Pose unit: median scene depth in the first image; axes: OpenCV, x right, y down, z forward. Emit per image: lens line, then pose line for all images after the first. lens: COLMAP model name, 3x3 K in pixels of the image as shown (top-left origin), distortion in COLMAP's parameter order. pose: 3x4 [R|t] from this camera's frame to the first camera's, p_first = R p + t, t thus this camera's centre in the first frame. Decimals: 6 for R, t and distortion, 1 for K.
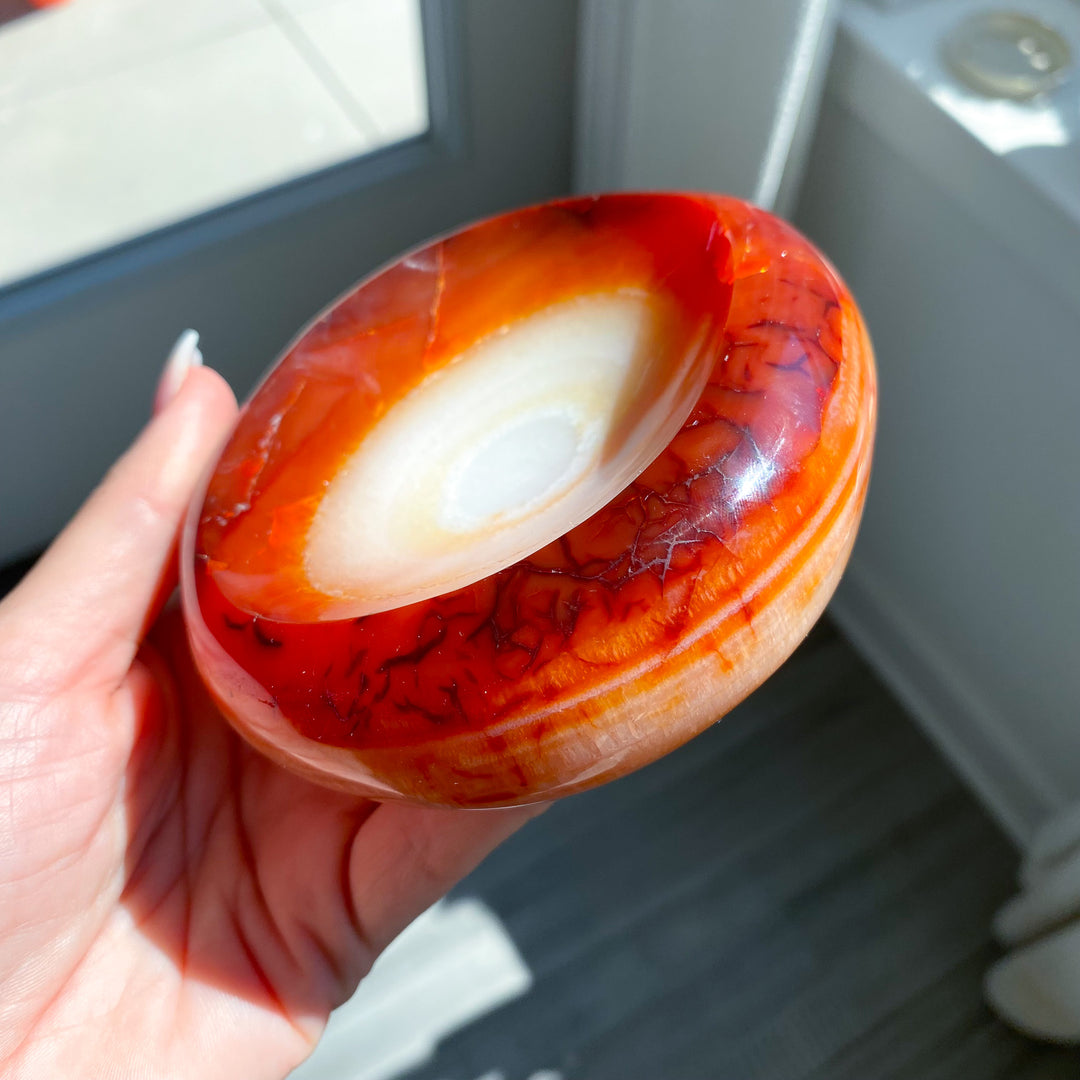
lens RADIAL K [[1098.9, 0, 564.5], [0, 1098.9, 527.2], [0, 0, 1]] dist [0.223943, -0.900051]
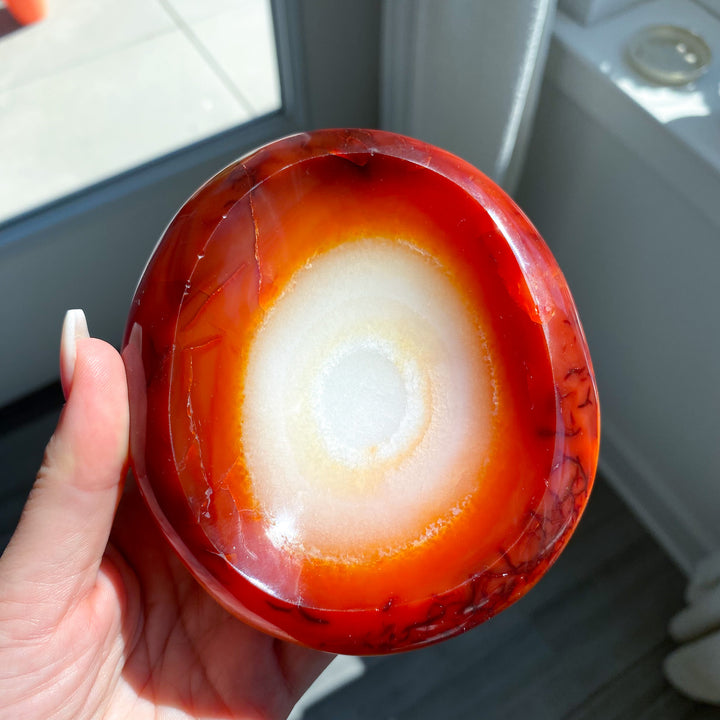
lens RADIAL K [[732.6, 0, 376.3], [0, 732.6, 351.5], [0, 0, 1]] dist [0.223943, -0.900051]
pose [[0.838155, -0.258411, 0.480334, -0.472545], [-0.087714, 0.805326, 0.586307, -0.665969], [-0.538333, -0.533549, 0.652321, 0.347197]]
